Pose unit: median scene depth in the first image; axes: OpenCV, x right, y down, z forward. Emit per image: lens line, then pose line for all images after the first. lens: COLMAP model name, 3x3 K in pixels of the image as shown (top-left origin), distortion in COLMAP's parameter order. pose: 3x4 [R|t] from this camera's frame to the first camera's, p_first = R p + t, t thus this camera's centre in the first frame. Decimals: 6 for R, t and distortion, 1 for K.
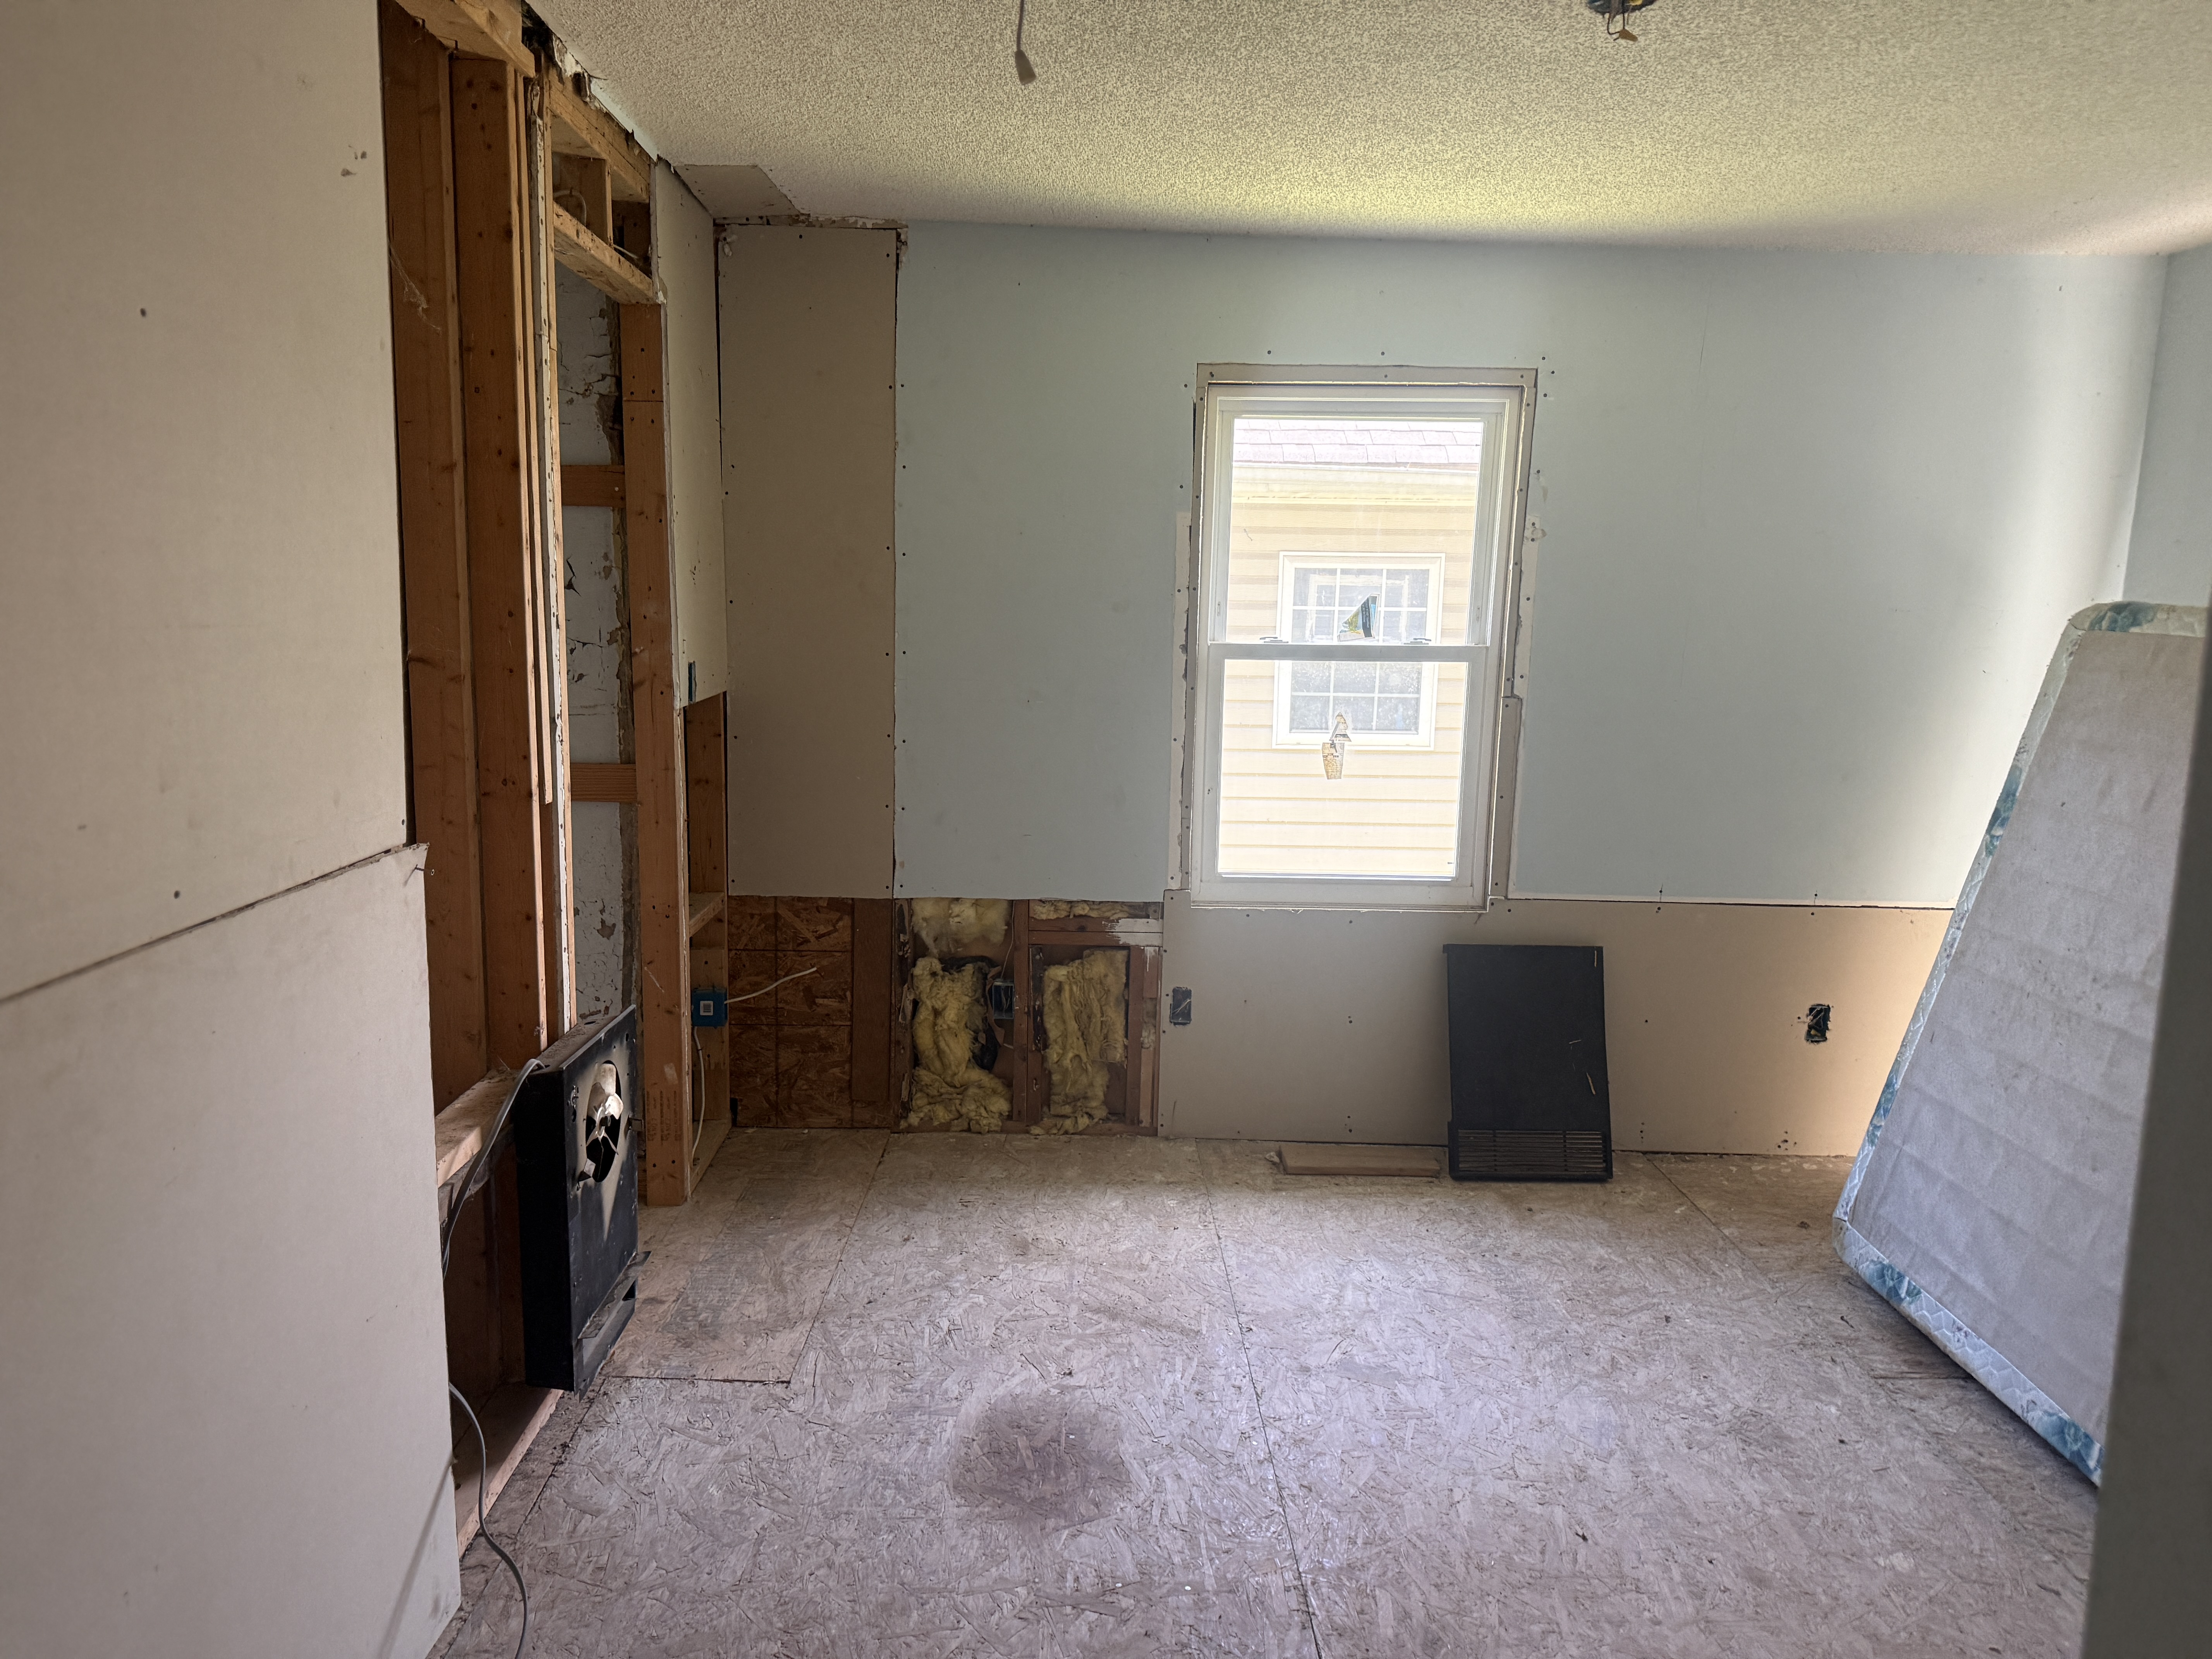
lens RADIAL K [[1541.5, 0, 1105.2], [0, 1541.5, 831.2], [0, 0, 1]] dist [0.059988, -0.085181]
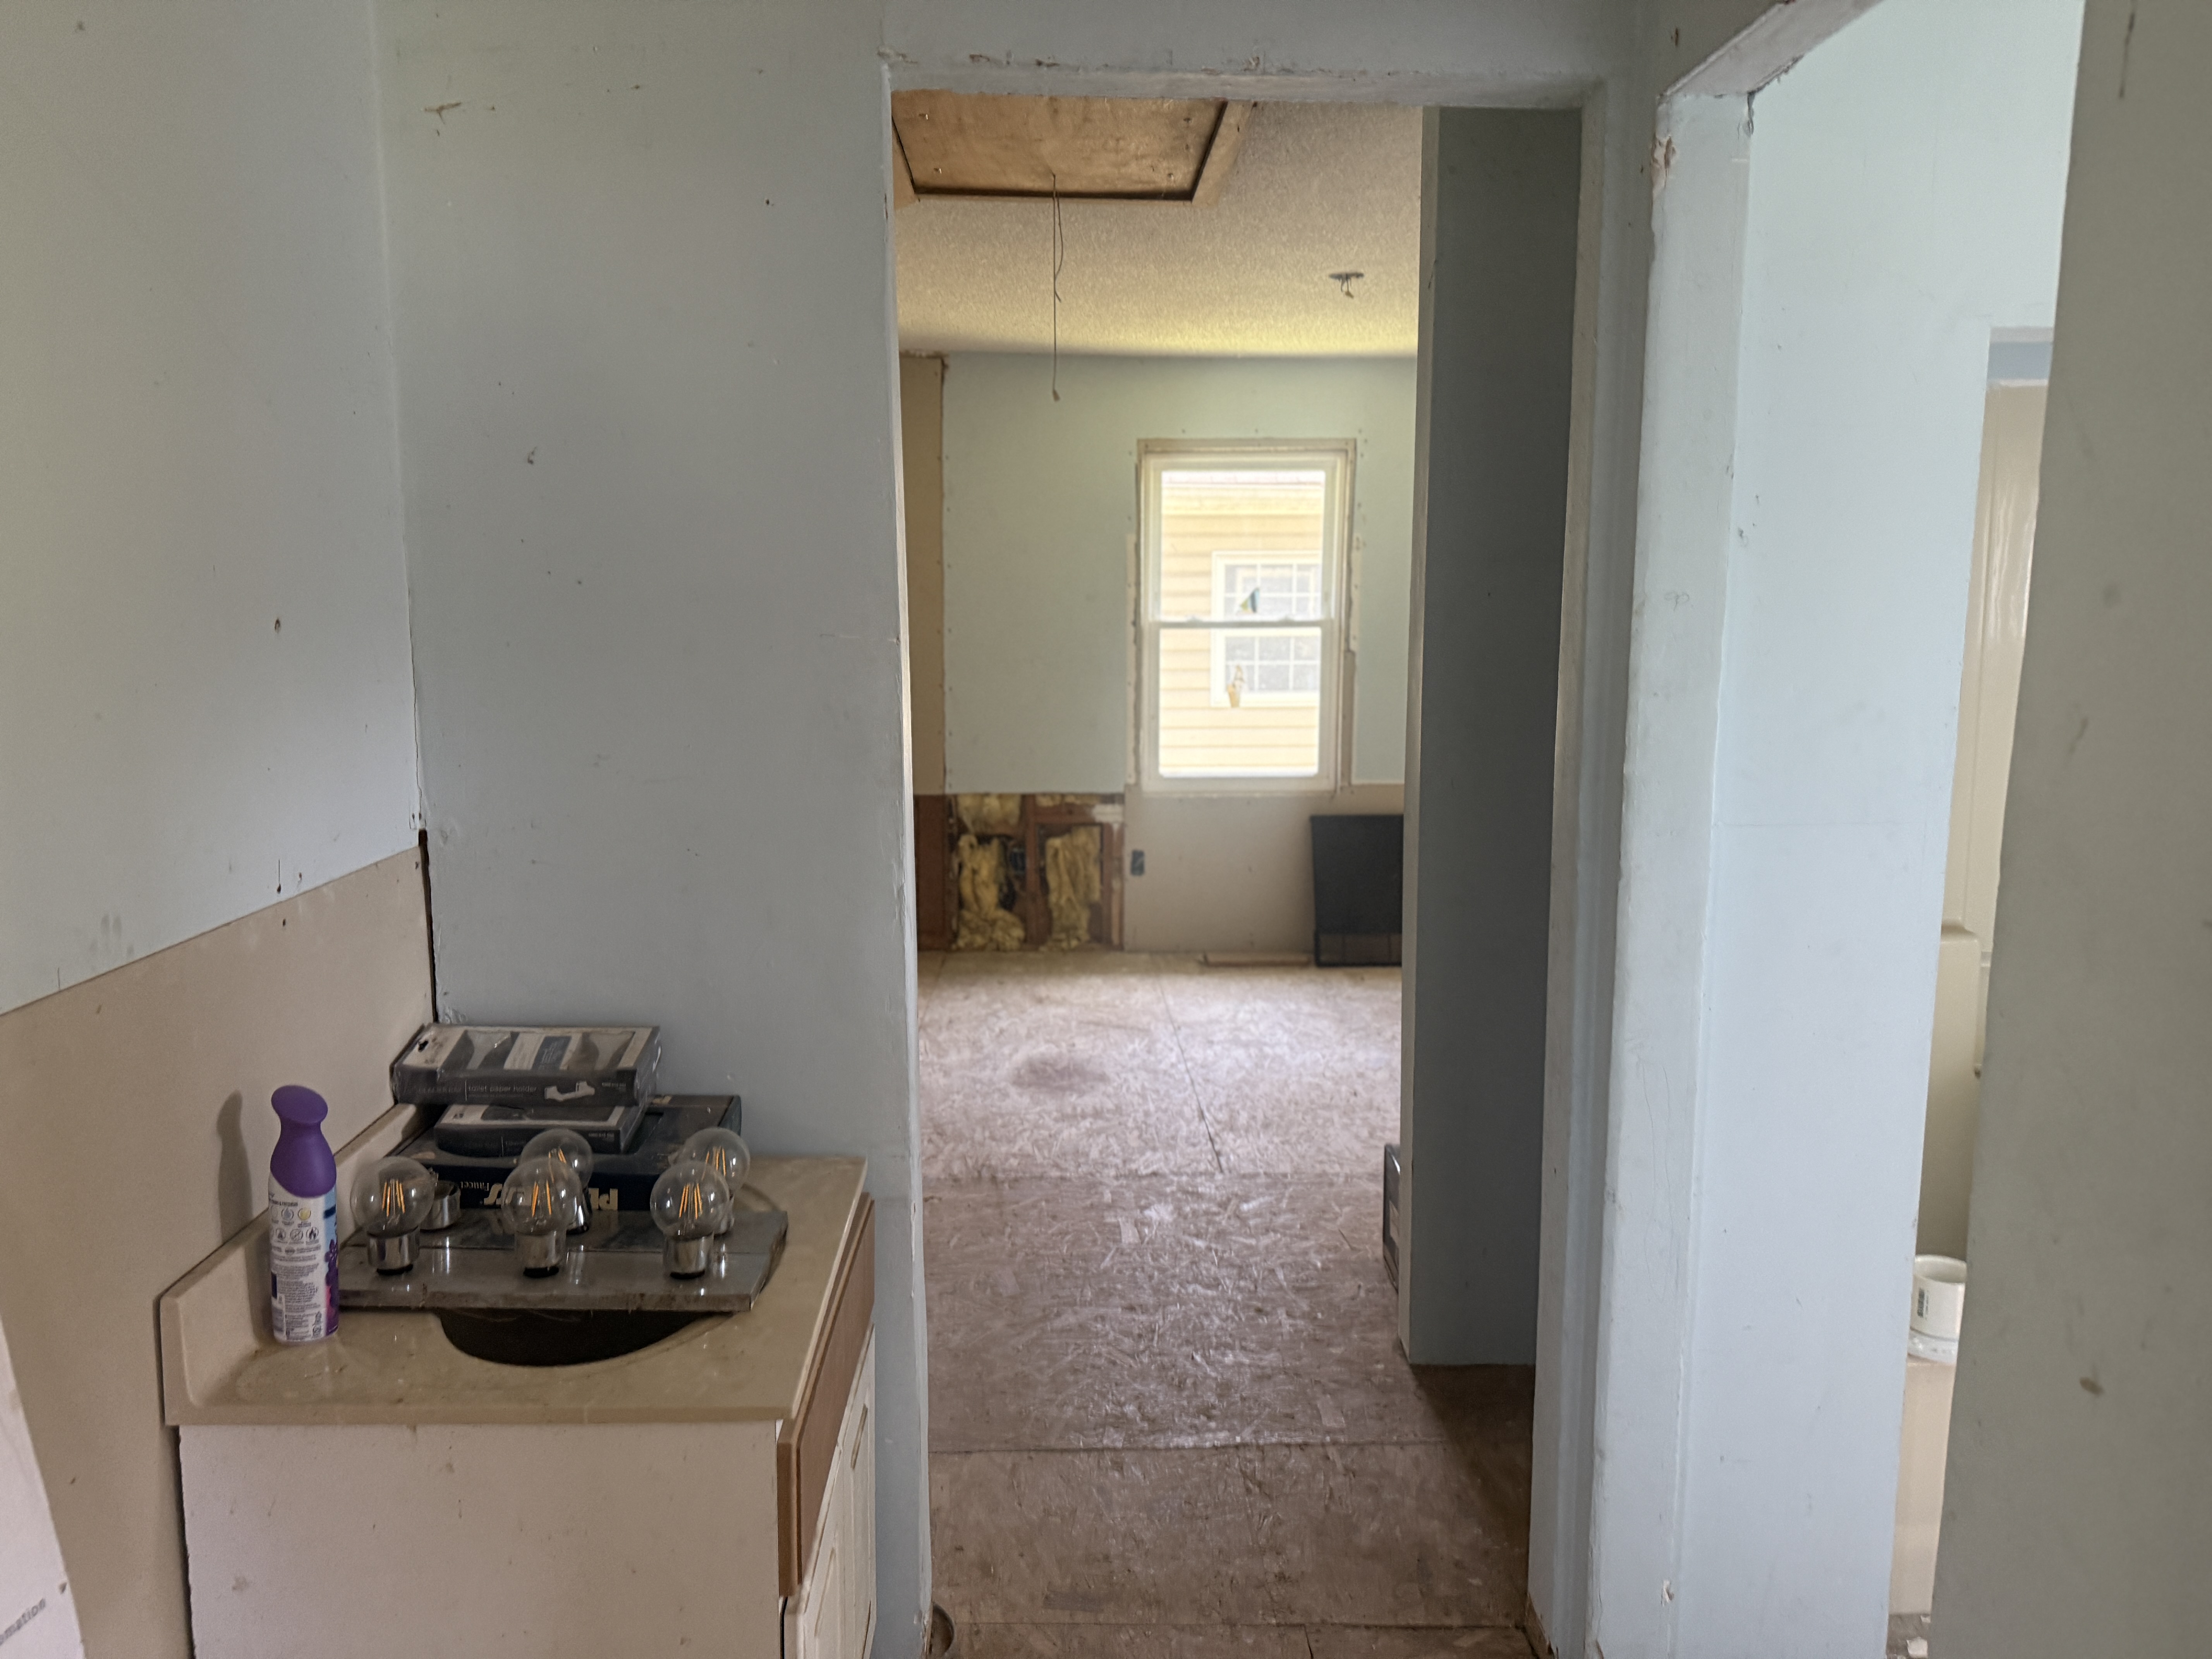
lens RADIAL K [[1541.5, 0, 1105.2], [0, 1541.5, 831.2], [0, 0, 1]] dist [0.059988, -0.085181]
pose [[0.999528, -0.023559, 0.019693, -0.011435], [0.023444, 0.999707, 0.006018, 0.074758], [-0.019829, -0.005553, 0.999788, -0.512249]]
